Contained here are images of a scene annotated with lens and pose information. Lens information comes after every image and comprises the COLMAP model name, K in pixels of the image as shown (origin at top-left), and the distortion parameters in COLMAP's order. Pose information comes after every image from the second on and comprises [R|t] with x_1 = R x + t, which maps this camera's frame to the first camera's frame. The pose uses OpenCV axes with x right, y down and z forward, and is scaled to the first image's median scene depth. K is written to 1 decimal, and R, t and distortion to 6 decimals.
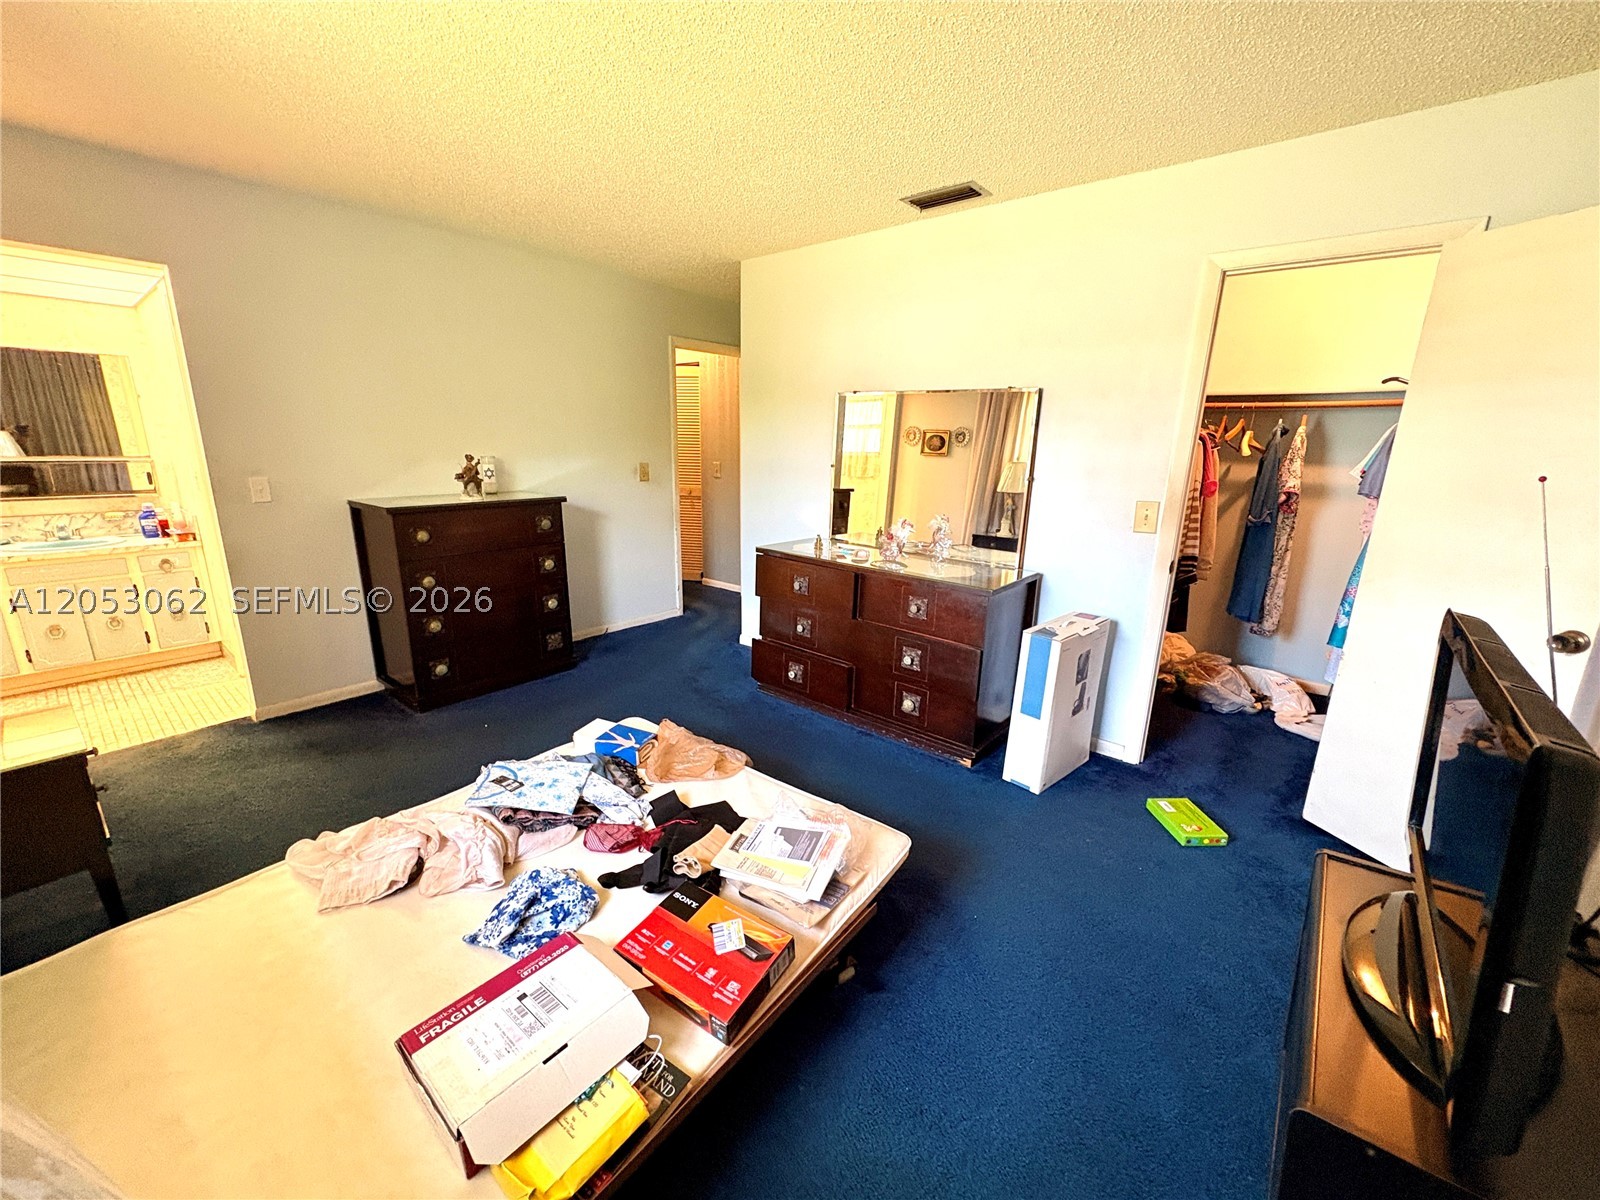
lens RADIAL K [[636.8, 0, 794.4], [0, 636.8, 603.6], [0, 0, 1]] dist [0.000088, -0.000852]
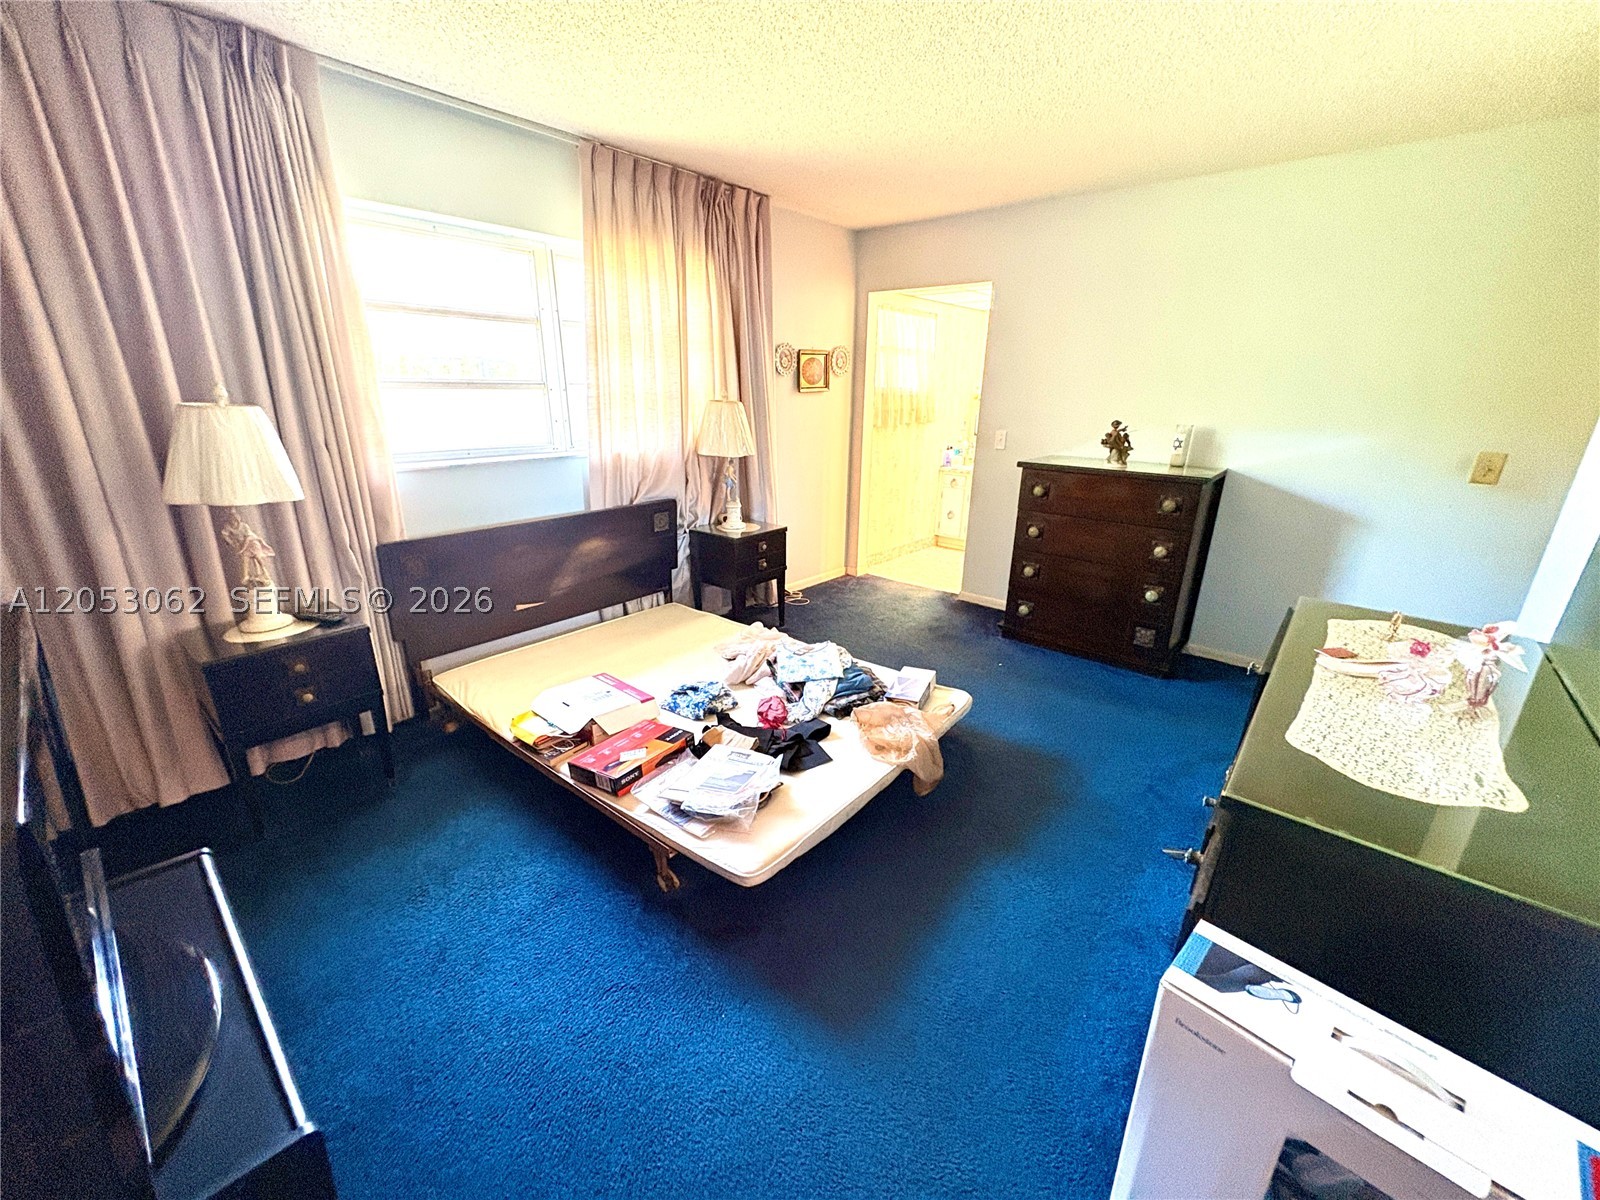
lens RADIAL K [[636.8, 0, 794.2], [0, 636.8, 596.2], [0, 0, 1]] dist [0.000088, -0.000852]
pose [[-0.023473, 0.300838, -0.953386, 0.527840], [-0.261667, 0.918555, 0.296289, -0.147756], [0.964873, 0.256425, 0.057158, 0.540893]]
